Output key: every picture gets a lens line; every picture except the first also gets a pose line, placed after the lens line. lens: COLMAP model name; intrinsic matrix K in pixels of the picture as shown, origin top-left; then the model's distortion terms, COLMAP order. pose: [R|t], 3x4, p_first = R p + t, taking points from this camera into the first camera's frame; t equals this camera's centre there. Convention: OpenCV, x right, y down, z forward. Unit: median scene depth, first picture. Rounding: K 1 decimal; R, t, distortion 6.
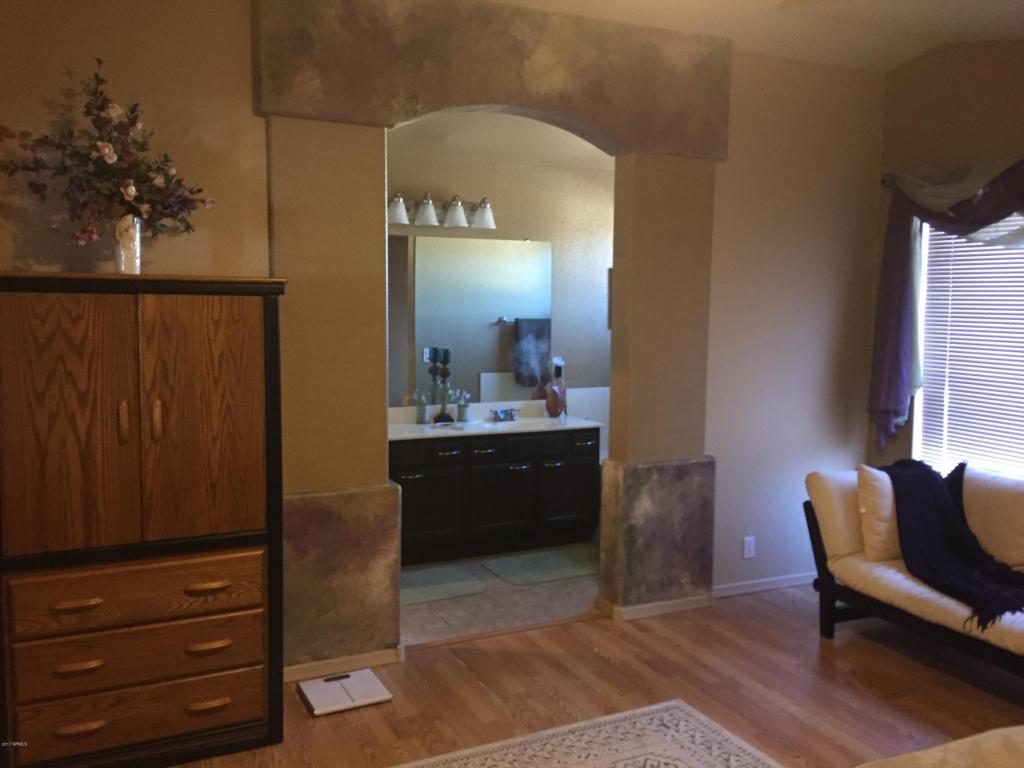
lens RADIAL K [[864.0, 0, 511.5], [0, 864.0, 381.4], [0, 0, 1]] dist [0.012607, -0.001566]
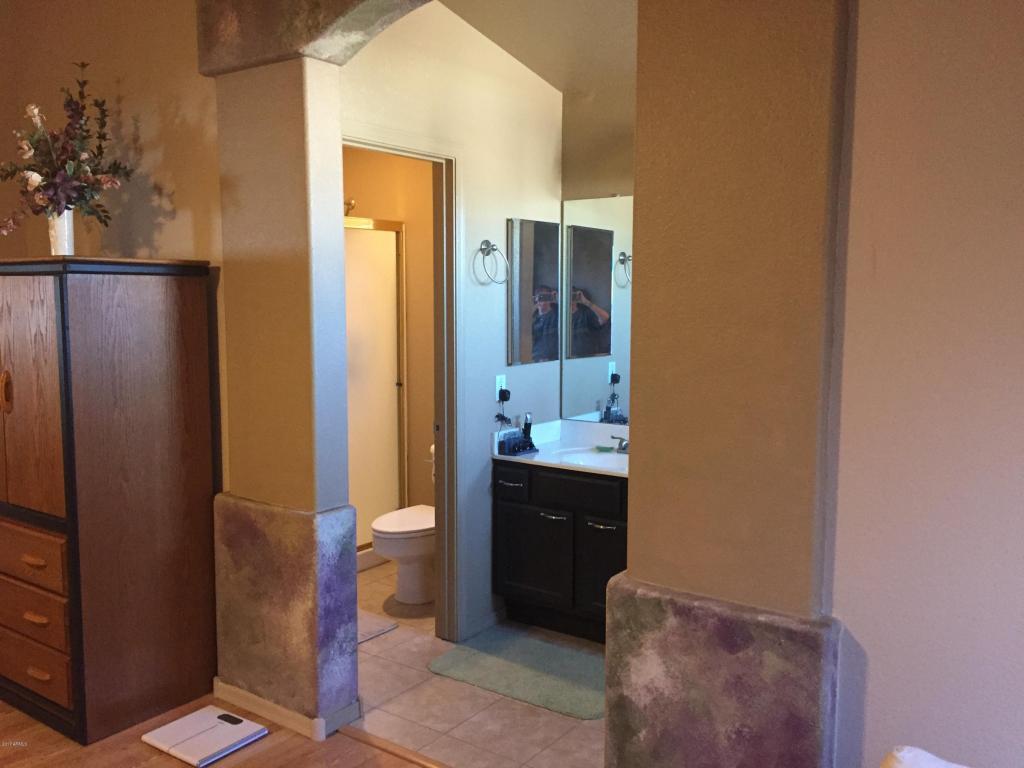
lens RADIAL K [[864.0, 0, 510.6], [0, 864.0, 385.5], [0, 0, 1]] dist [0.012607, -0.001566]
pose [[0.476302, 0.079120, -0.875715, 0.551972], [-0.076160, 0.995913, 0.048557, -0.042907], [0.875977, 0.043567, 0.480381, 0.680819]]
